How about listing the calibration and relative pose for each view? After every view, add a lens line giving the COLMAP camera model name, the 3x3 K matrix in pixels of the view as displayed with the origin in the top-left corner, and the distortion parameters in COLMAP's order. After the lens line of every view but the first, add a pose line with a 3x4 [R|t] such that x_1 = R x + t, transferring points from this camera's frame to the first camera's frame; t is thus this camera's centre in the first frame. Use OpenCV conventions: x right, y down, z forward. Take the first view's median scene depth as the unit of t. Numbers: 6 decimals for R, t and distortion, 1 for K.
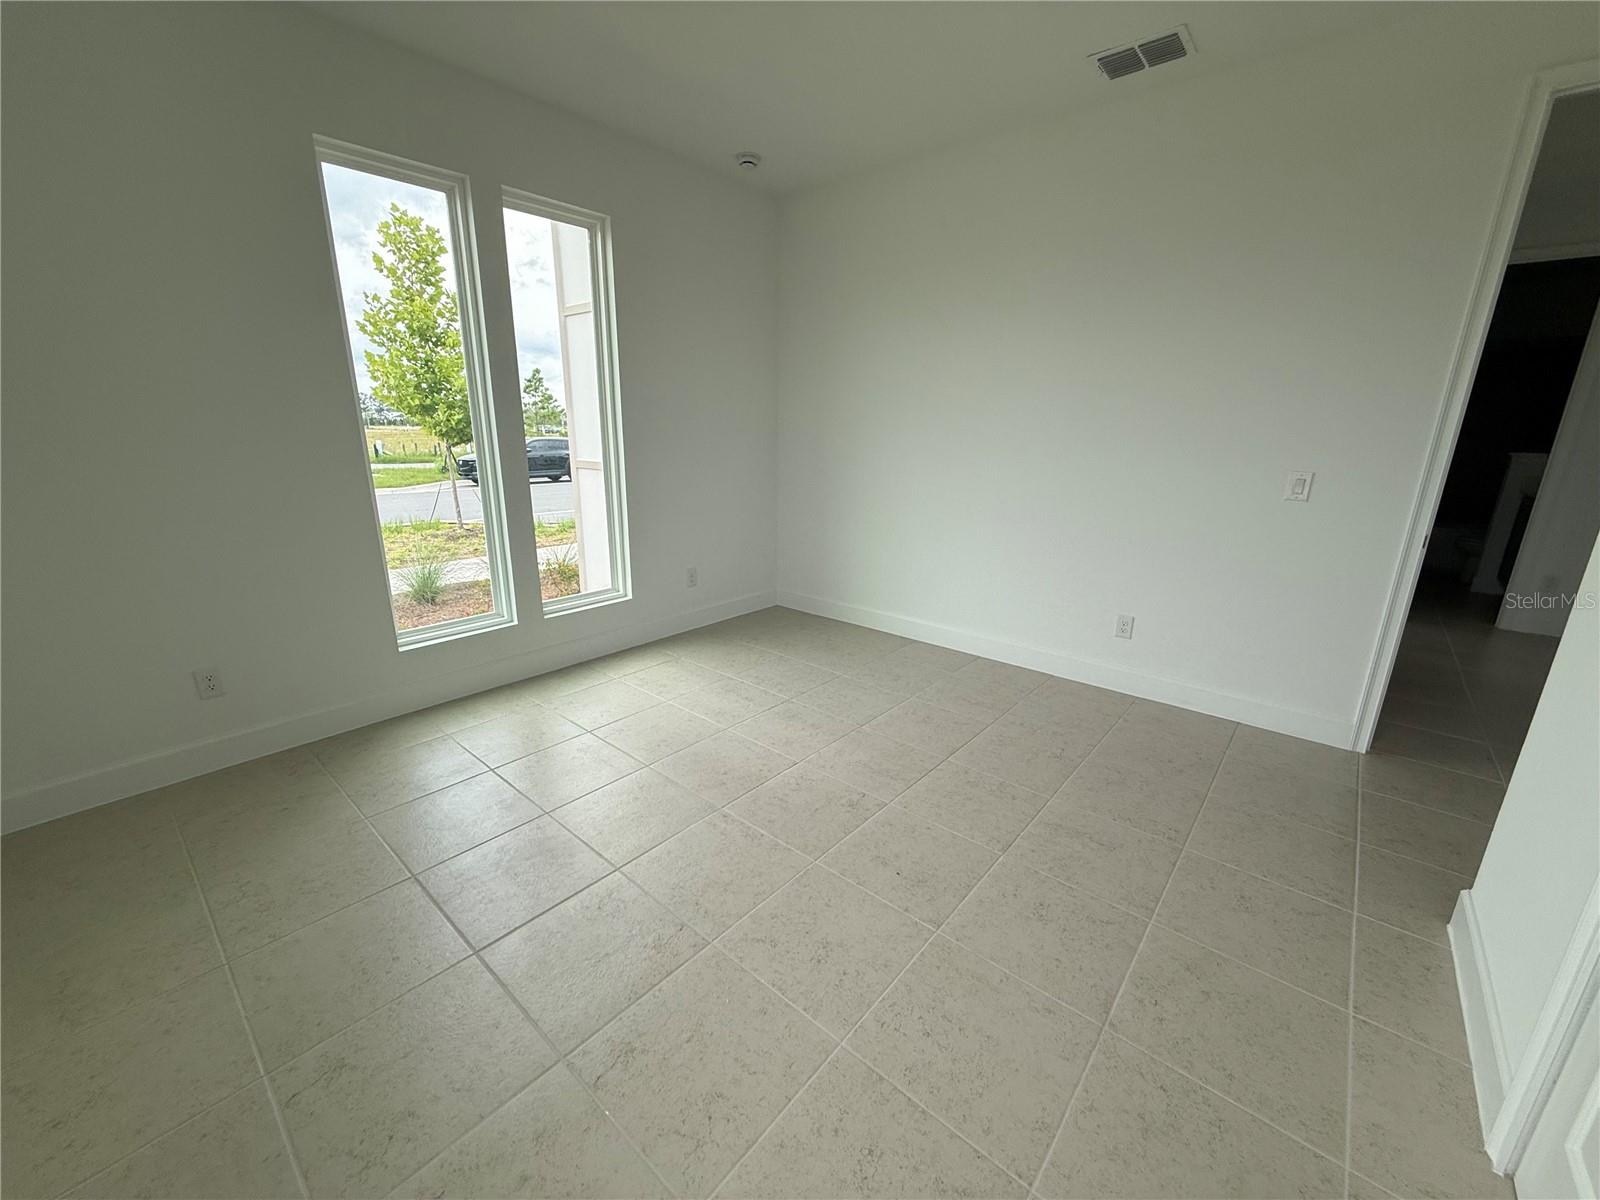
lens RADIAL K [[638.5, 0, 802.5], [0, 638.5, 595.5], [0, 0, 1]] dist [-0.000789, -0.000343]
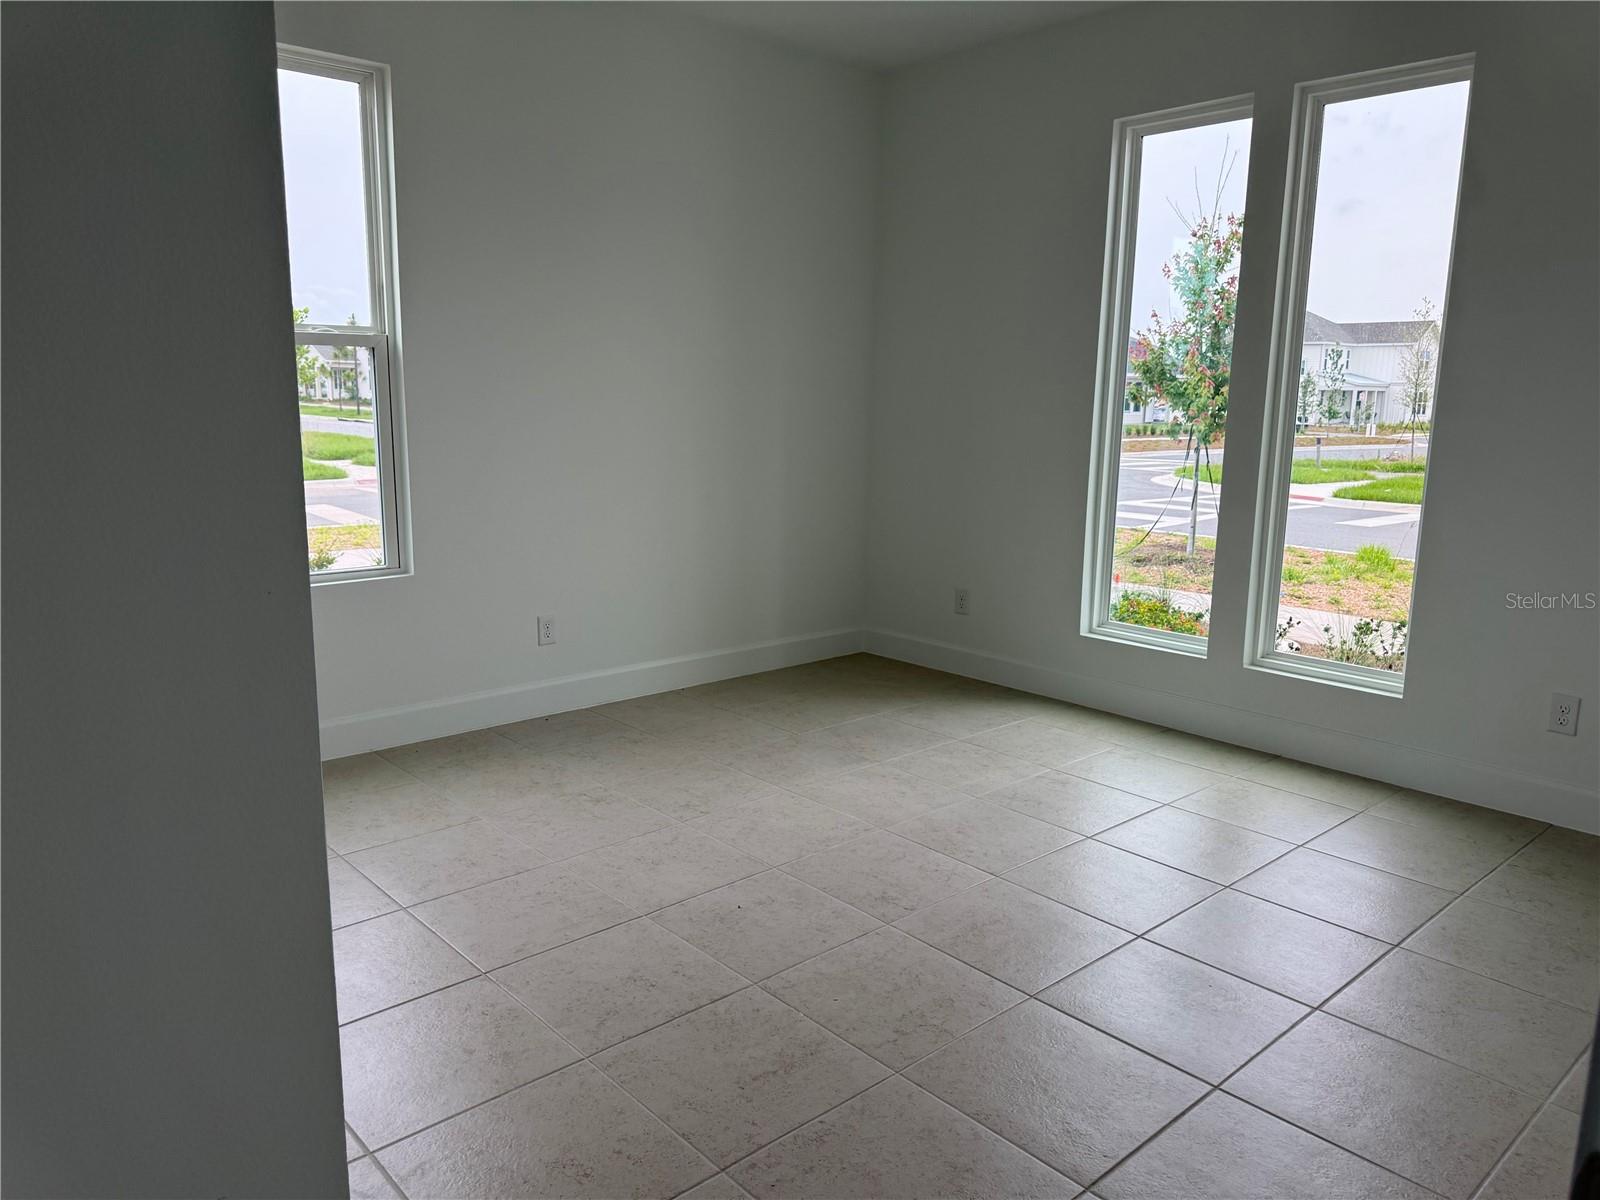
lens RADIAL K [[1107.8, 0, 792.9], [0, 1107.8, 593.0], [0, 0, 1]] dist [0.063718, -0.046292]
pose [[-0.128109, 0.163186, -0.978243, 1.078876], [-0.273574, 0.942286, 0.193015, -0.181290], [0.953281, 0.292348, -0.076072, 0.762290]]
